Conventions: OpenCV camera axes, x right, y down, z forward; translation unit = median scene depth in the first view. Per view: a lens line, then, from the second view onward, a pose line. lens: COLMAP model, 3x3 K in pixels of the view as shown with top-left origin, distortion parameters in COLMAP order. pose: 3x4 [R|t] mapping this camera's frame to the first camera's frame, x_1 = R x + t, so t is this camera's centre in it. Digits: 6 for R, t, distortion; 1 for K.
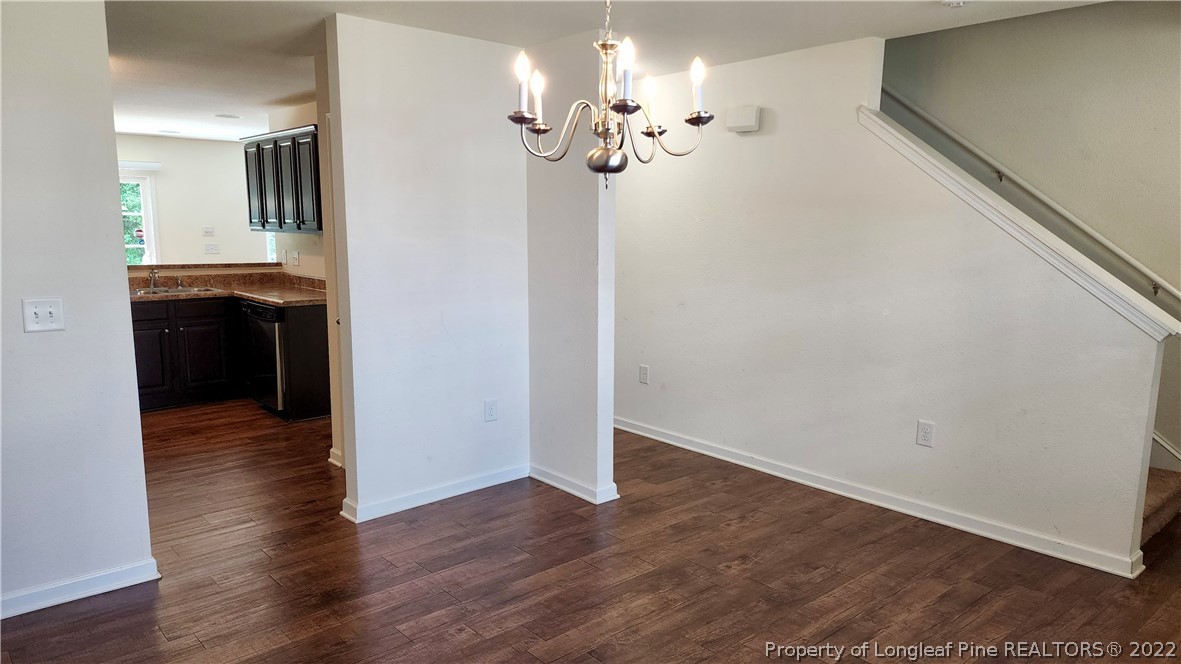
lens RADIAL K [[799.1, 0, 592.3], [0, 799.1, 340.3], [0, 0, 1]] dist [0.024444, -0.006687]
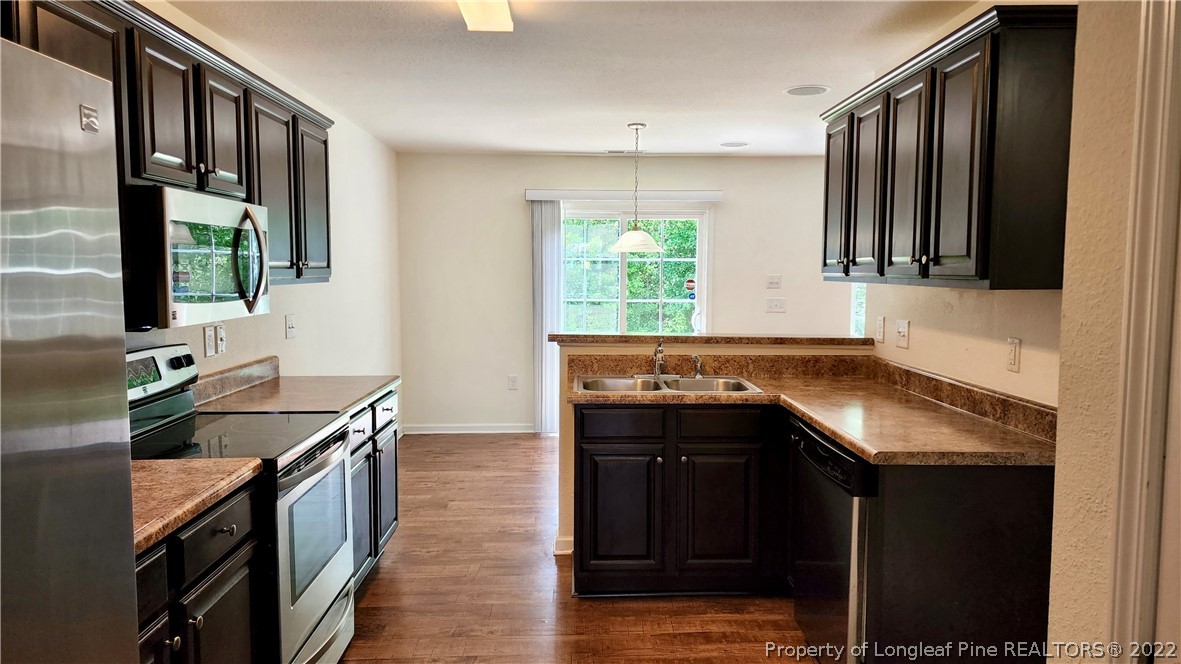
lens RADIAL K [[779.5, 0, 591.9], [0, 779.5, 332.5], [0, 0, 1]] dist [0.049285, -0.002979]
pose [[0.762766, 0.048424, -0.644859, -0.204683], [-0.095019, 0.994762, -0.037694, -0.067601], [0.639655, 0.090026, 0.763372, 0.506648]]
